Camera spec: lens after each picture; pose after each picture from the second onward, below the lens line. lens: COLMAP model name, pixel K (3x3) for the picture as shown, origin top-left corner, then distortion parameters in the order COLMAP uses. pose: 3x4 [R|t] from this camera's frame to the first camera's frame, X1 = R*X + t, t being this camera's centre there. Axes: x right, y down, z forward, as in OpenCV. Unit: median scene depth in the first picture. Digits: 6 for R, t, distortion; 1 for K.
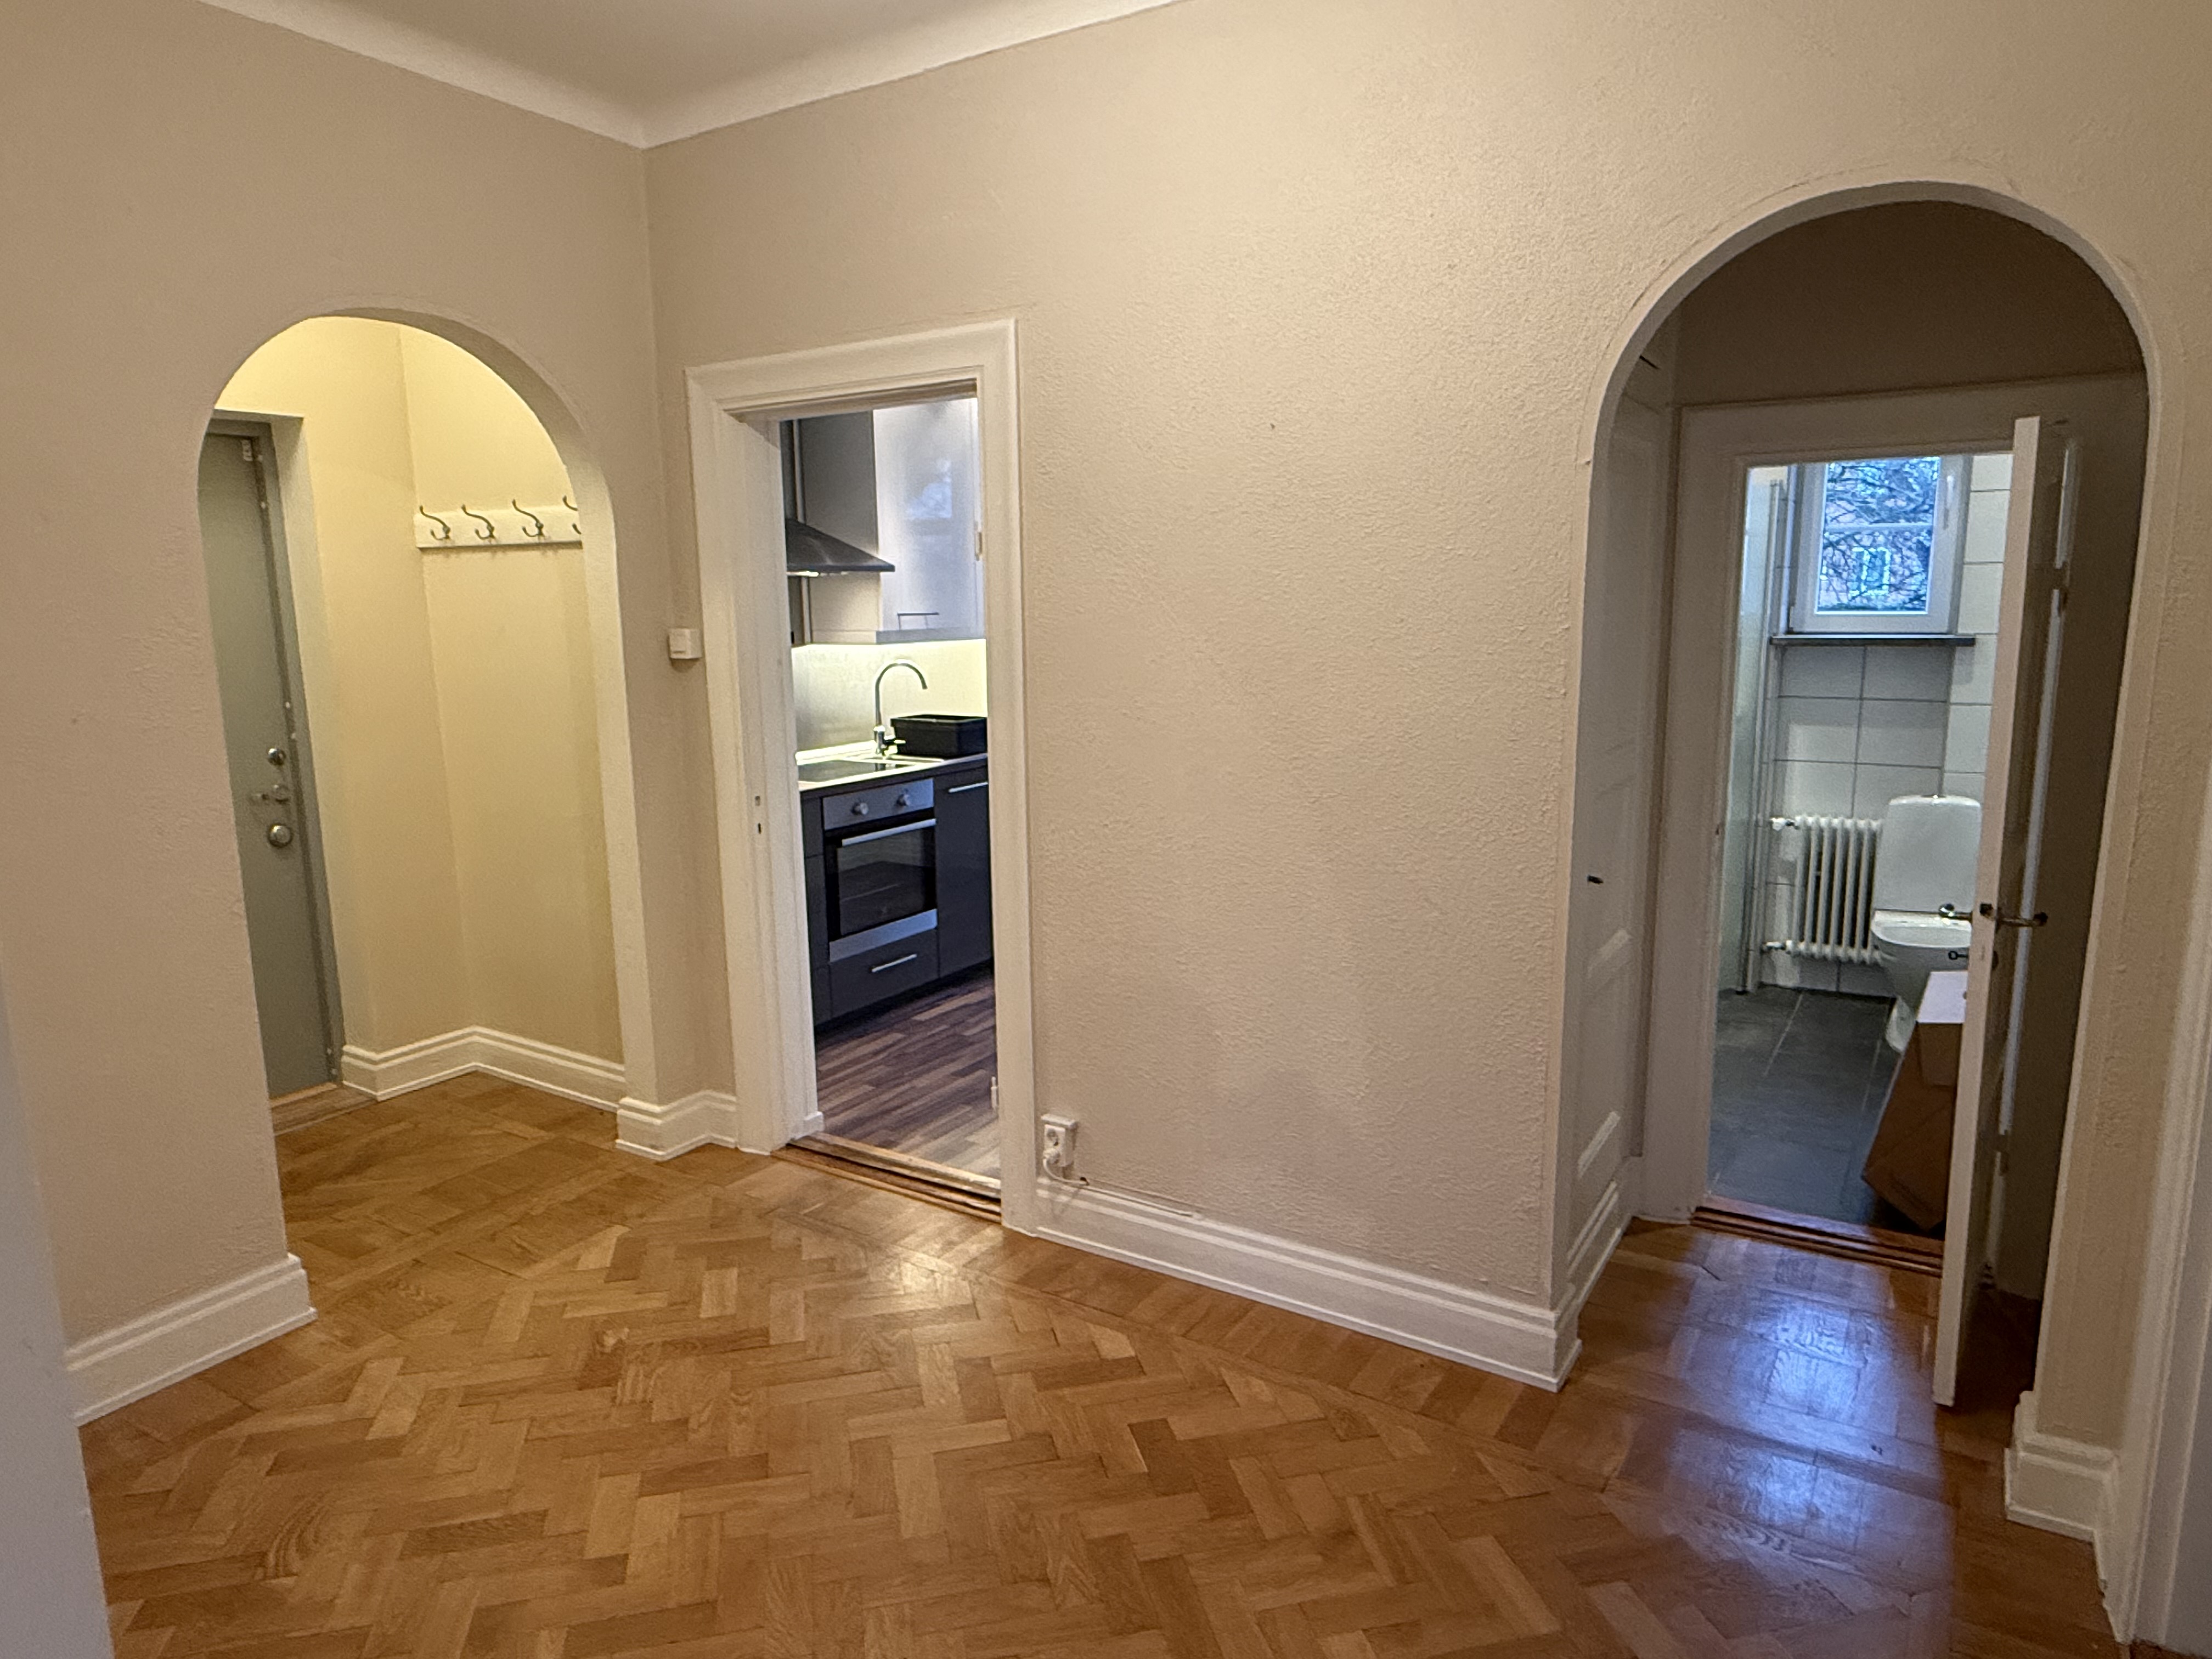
lens RADIAL K [[1363.7, 0, 1110.3], [0, 1363.7, 843.2], [0, 0, 1]] dist [-0.000450, -0.001047]
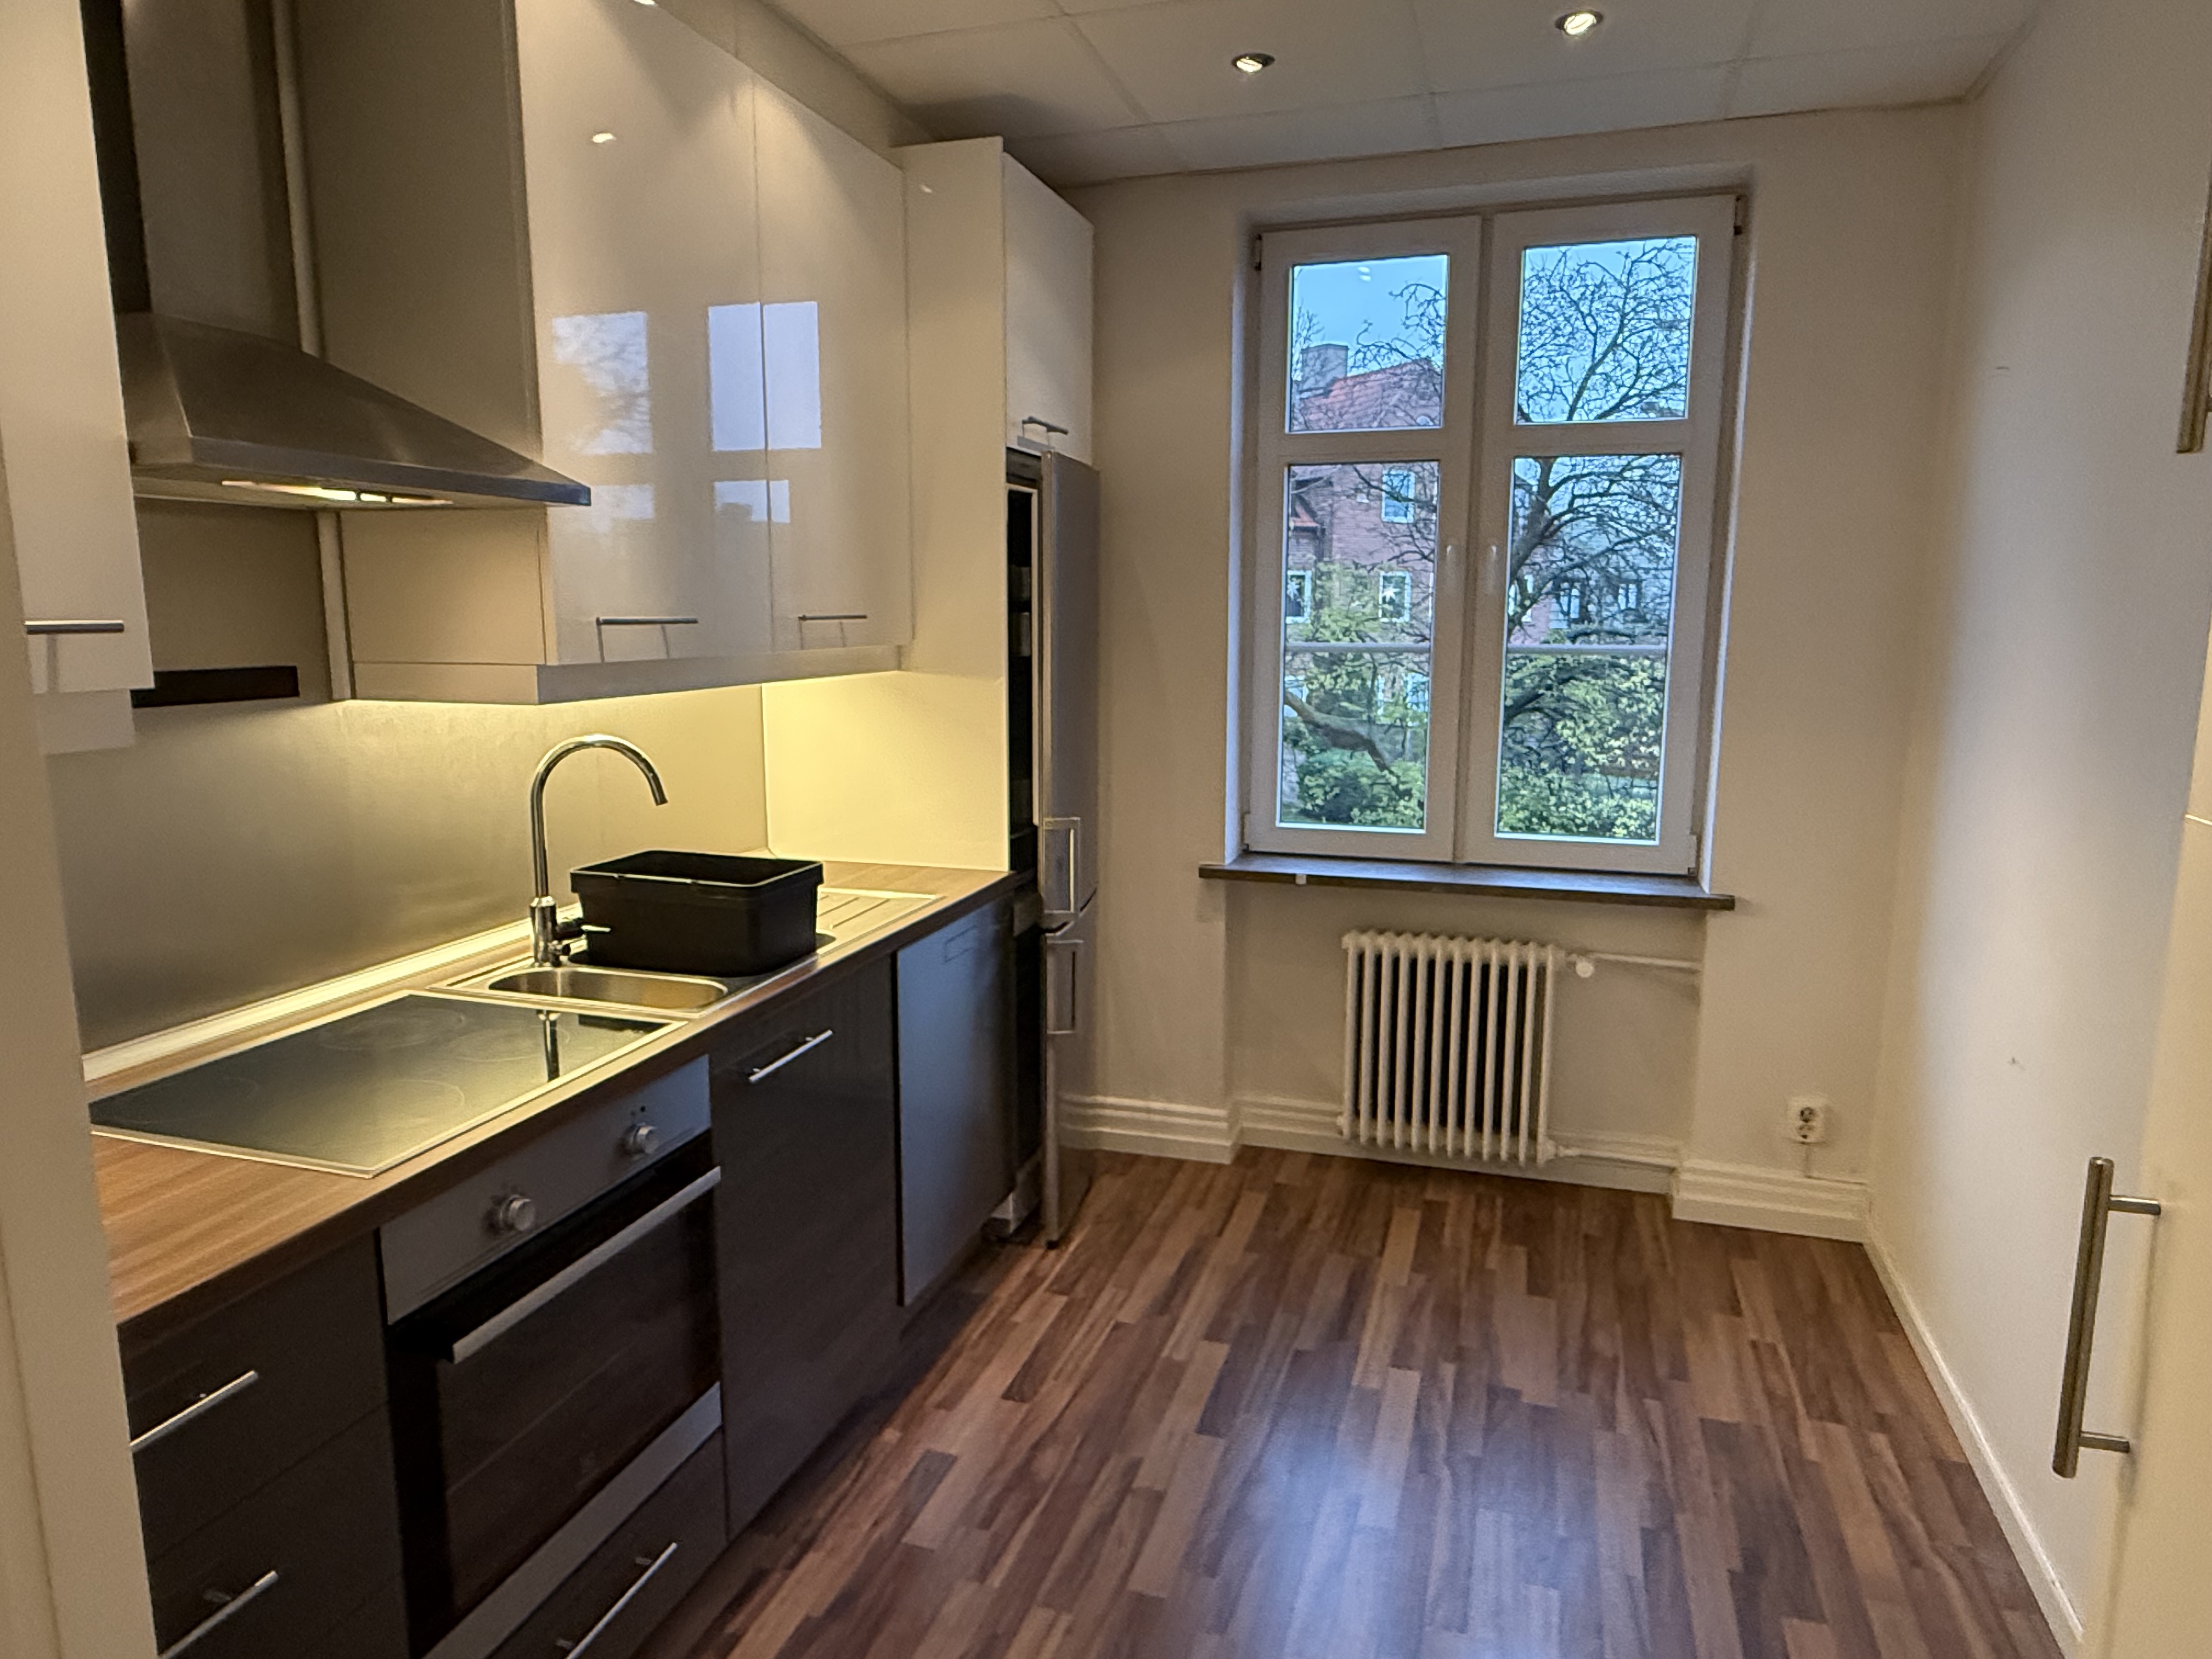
lens RADIAL K [[1365.9, 0, 1094.7], [0, 1365.9, 834.7], [0, 0, 1]] dist [-0.005799, -0.001766]
pose [[0.969704, -0.026084, 0.242887, -0.147174], [0.030769, 0.999406, -0.015515, -0.125719], [-0.242338, 0.022518, 0.969930, 0.766009]]
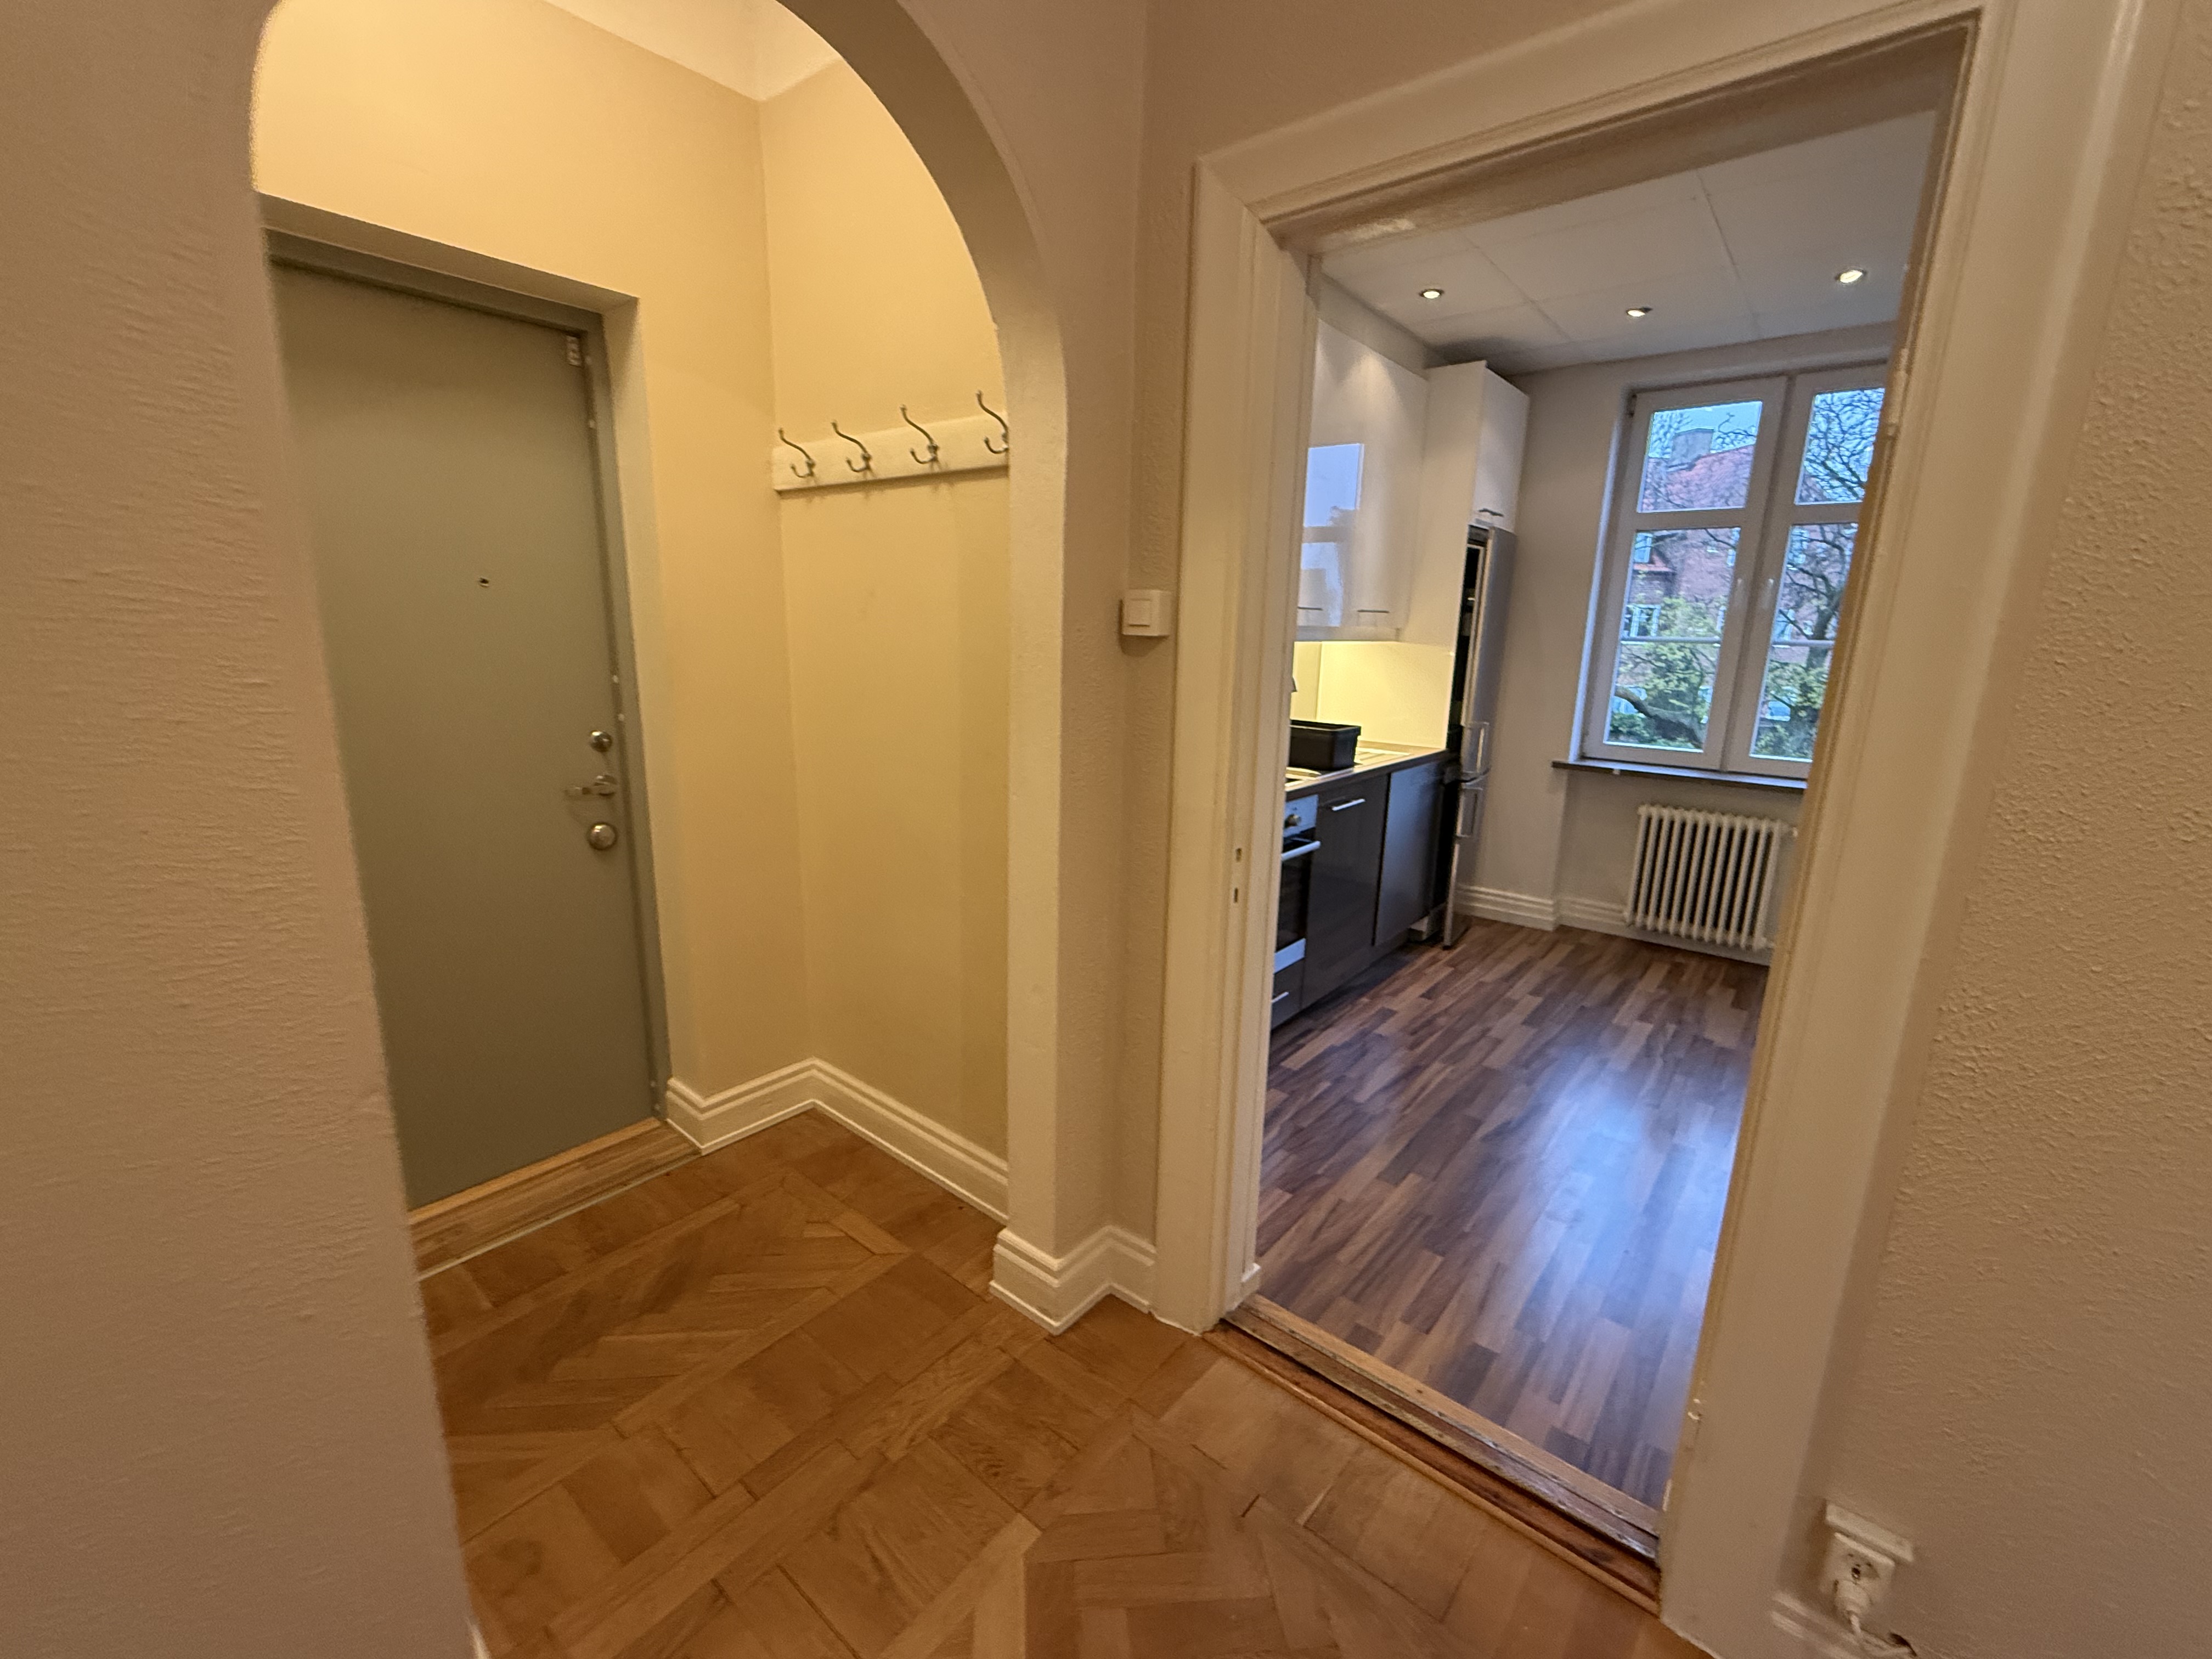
lens RADIAL K [[917.5, 0, 1104.7], [0, 917.5, 831.8], [0, 0, 1]] dist [-0.002341, 0.000026]
pose [[0.990589, 0.064797, -0.120559, -0.244959], [-0.059768, 0.997203, 0.044880, -0.053142], [0.123130, -0.037252, 0.991691, 0.496021]]
